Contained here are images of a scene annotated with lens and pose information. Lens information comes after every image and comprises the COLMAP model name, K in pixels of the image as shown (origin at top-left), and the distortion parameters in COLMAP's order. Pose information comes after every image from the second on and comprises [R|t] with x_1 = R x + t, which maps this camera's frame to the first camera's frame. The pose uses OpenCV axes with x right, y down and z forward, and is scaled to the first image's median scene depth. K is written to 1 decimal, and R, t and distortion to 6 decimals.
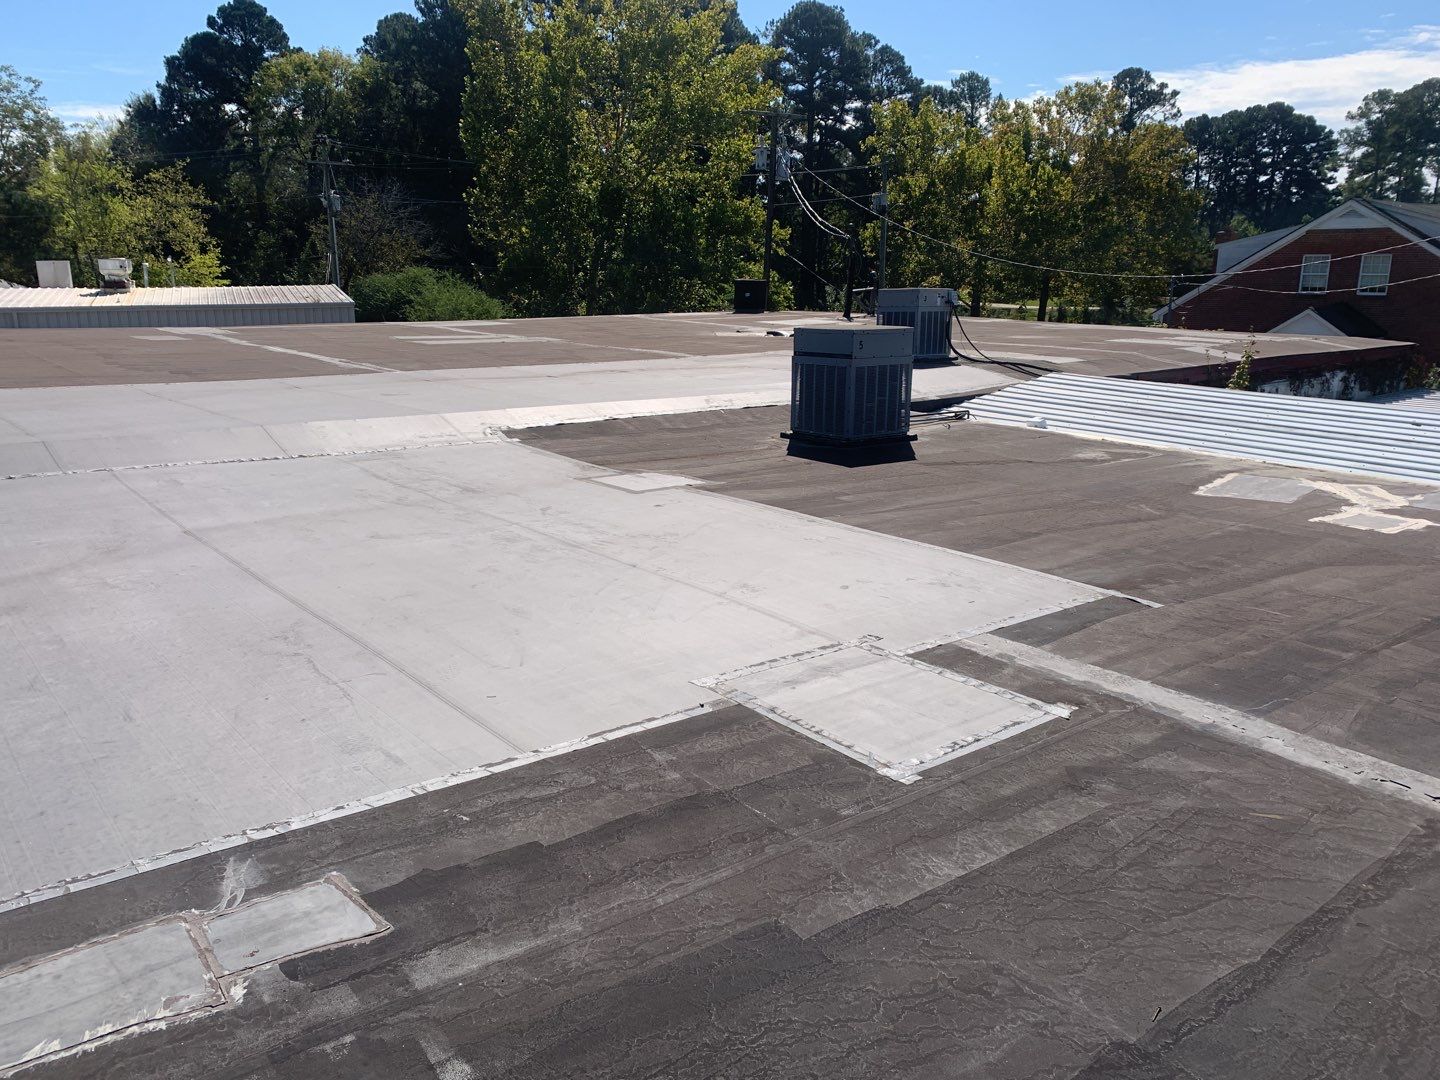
lens RADIAL K [[1100.3, 0, 699.0], [0, 1100.3, 542.0], [0, 0, 1]] dist [0.039932, -0.044997]
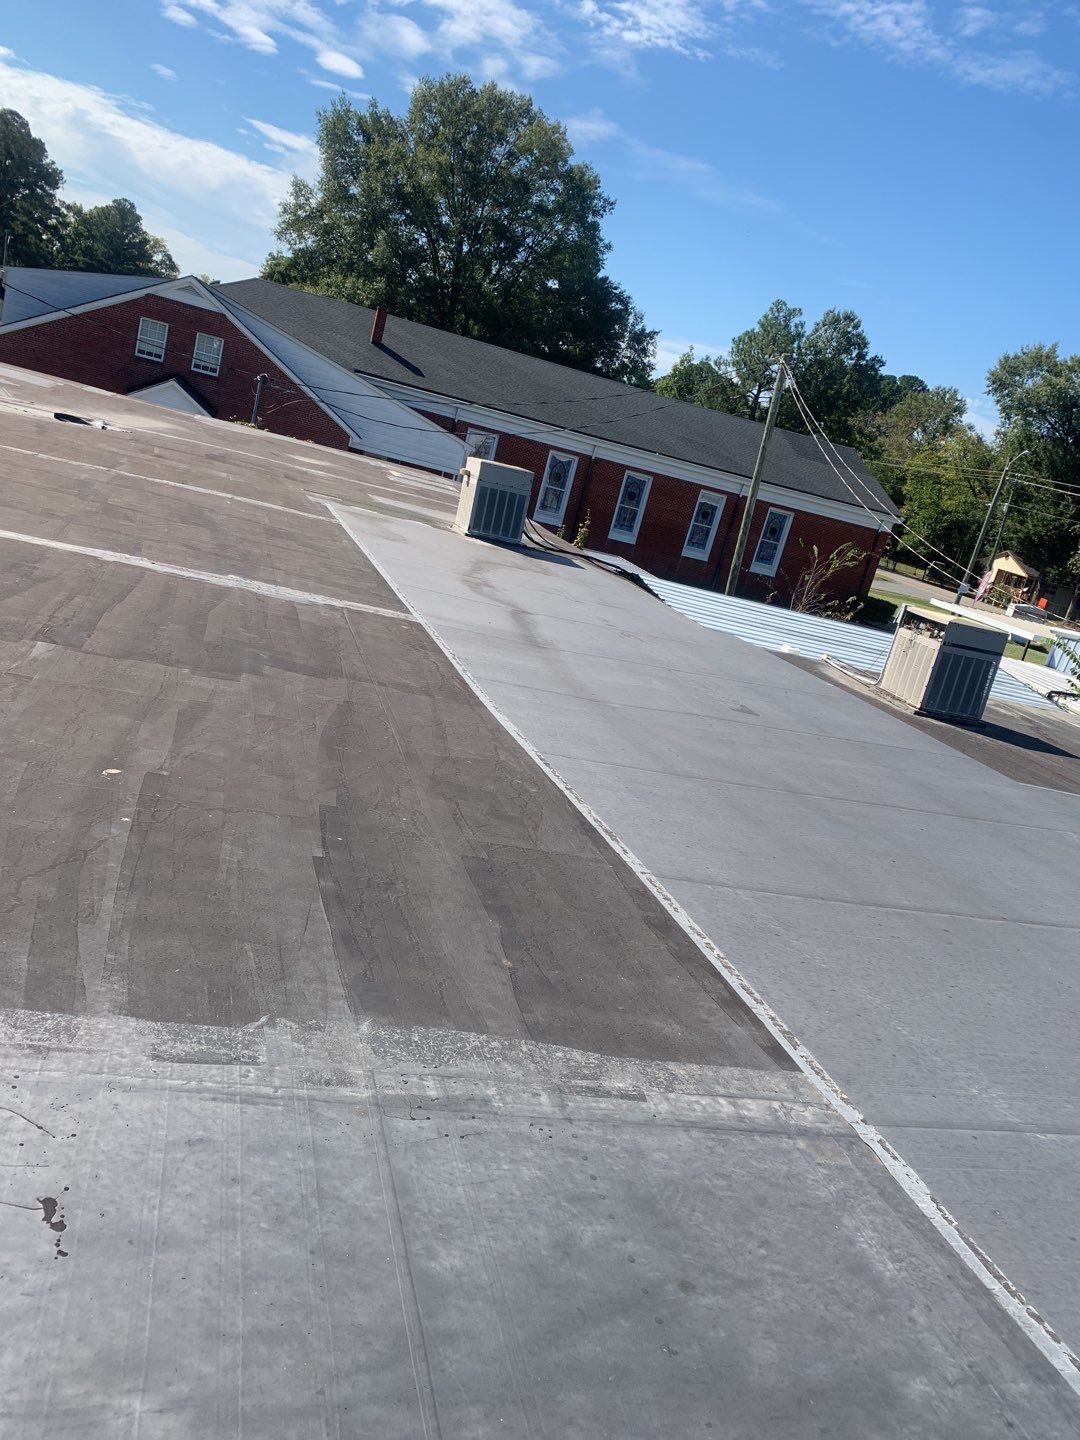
lens RADIAL K [[1100.3, 0, 555.1], [0, 1100.3, 714.3], [0, 0, 1]] dist [0.039932, -0.044997]
pose [[0.365262, -0.140656, 0.920217, -1.588610], [-0.025095, 0.986672, 0.160774, -0.392975], [-0.930566, -0.081817, 0.356864, 1.389787]]
